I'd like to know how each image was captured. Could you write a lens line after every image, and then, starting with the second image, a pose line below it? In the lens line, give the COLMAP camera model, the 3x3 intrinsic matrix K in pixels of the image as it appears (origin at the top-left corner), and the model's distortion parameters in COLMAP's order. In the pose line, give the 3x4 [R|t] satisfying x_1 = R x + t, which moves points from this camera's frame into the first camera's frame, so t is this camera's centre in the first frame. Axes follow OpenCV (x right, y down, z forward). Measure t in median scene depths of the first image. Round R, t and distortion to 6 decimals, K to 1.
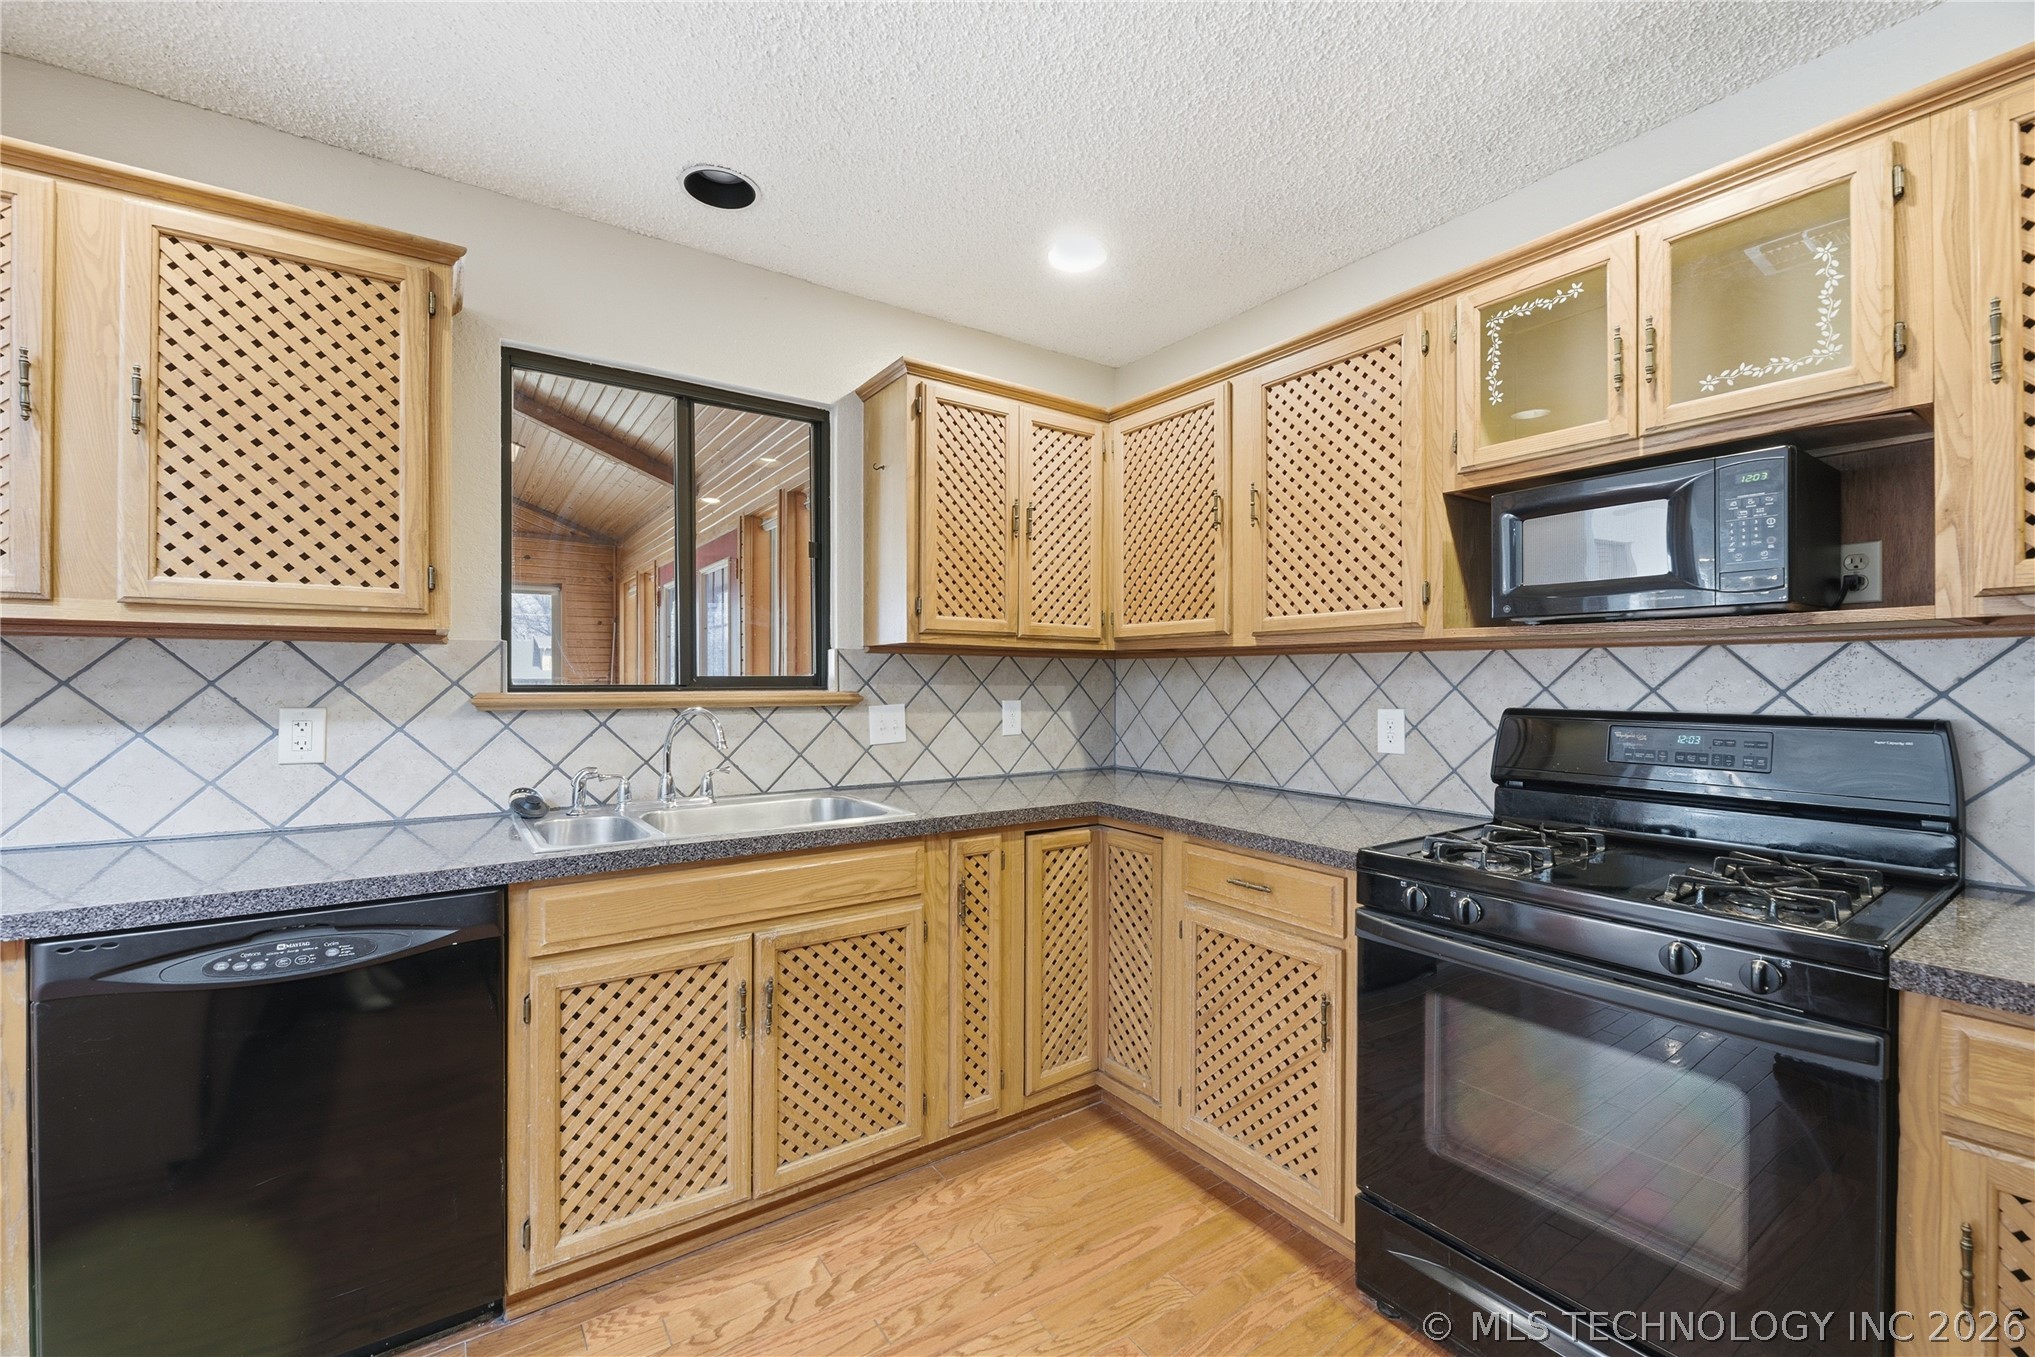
lens RADIAL K [[834.3, 0, 1028.7], [0, 834.3, 680.6], [0, 0, 1]] dist [-0.001891, -0.000152]
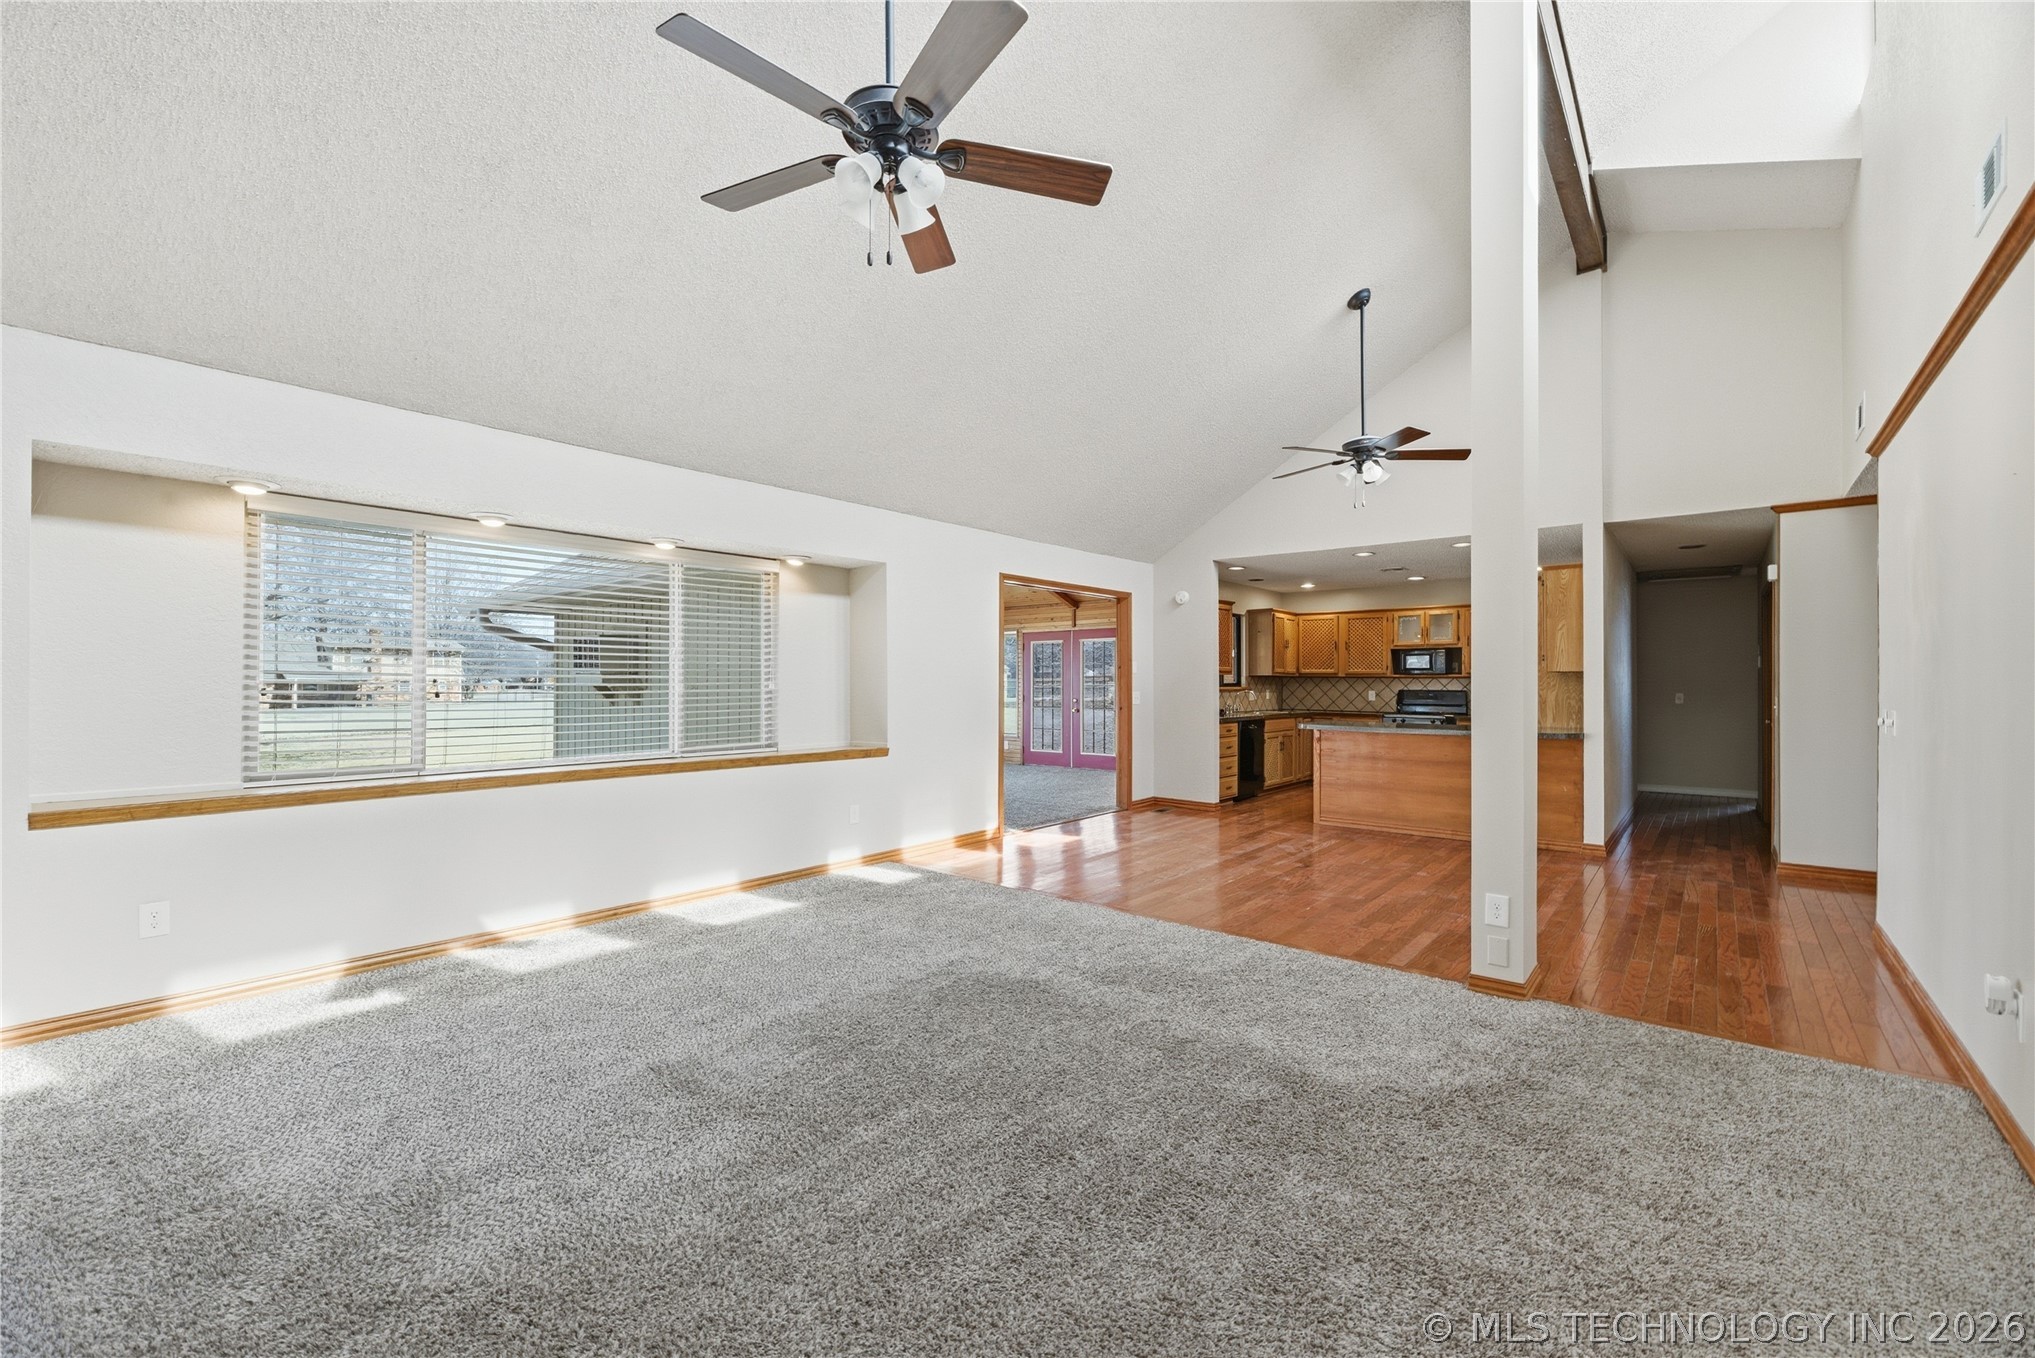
lens RADIAL K [[834.3, 0, 1007.8], [0, 834.3, 684.7], [0, 0, 1]] dist [-0.001891, -0.000152]
pose [[0.967962, 0.000794, 0.251096, -3.018084], [-0.001811, 0.999991, 0.003822, -0.014681], [-0.251091, -0.004154, 0.967955, -3.328261]]
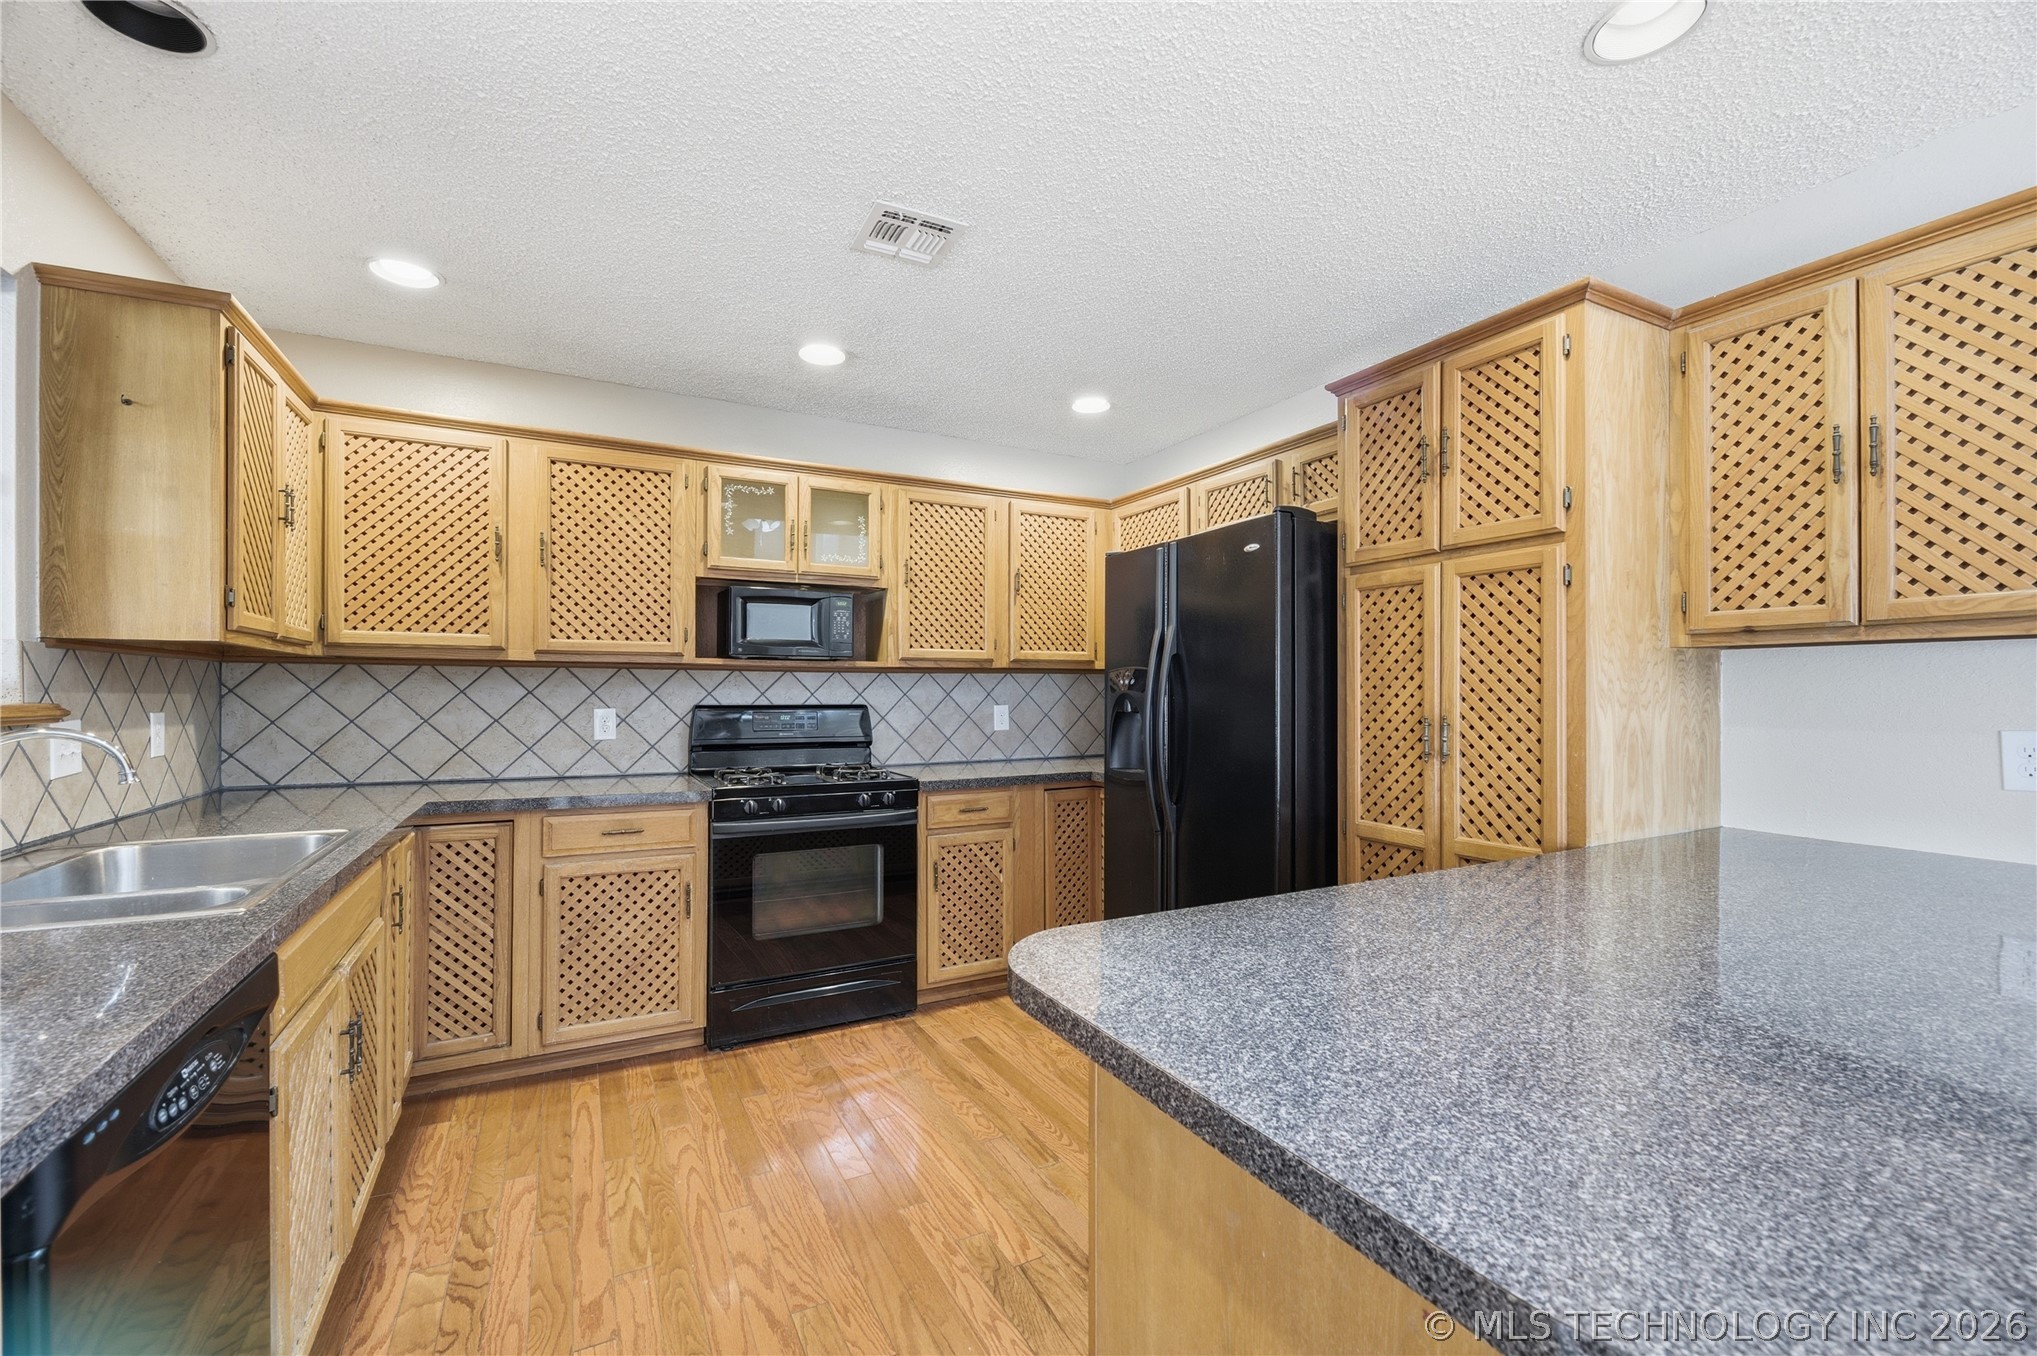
lens RADIAL K [[835.2, 0, 1014.0], [0, 835.2, 684.5], [0, 0, 1]] dist [-0.001891, -0.000152]
pose [[0.120676, 0.005507, 0.992677, -1.033821], [-0.002874, 0.999982, -0.005198, -0.001818], [-0.992688, -0.002226, 0.120690, 0.158960]]
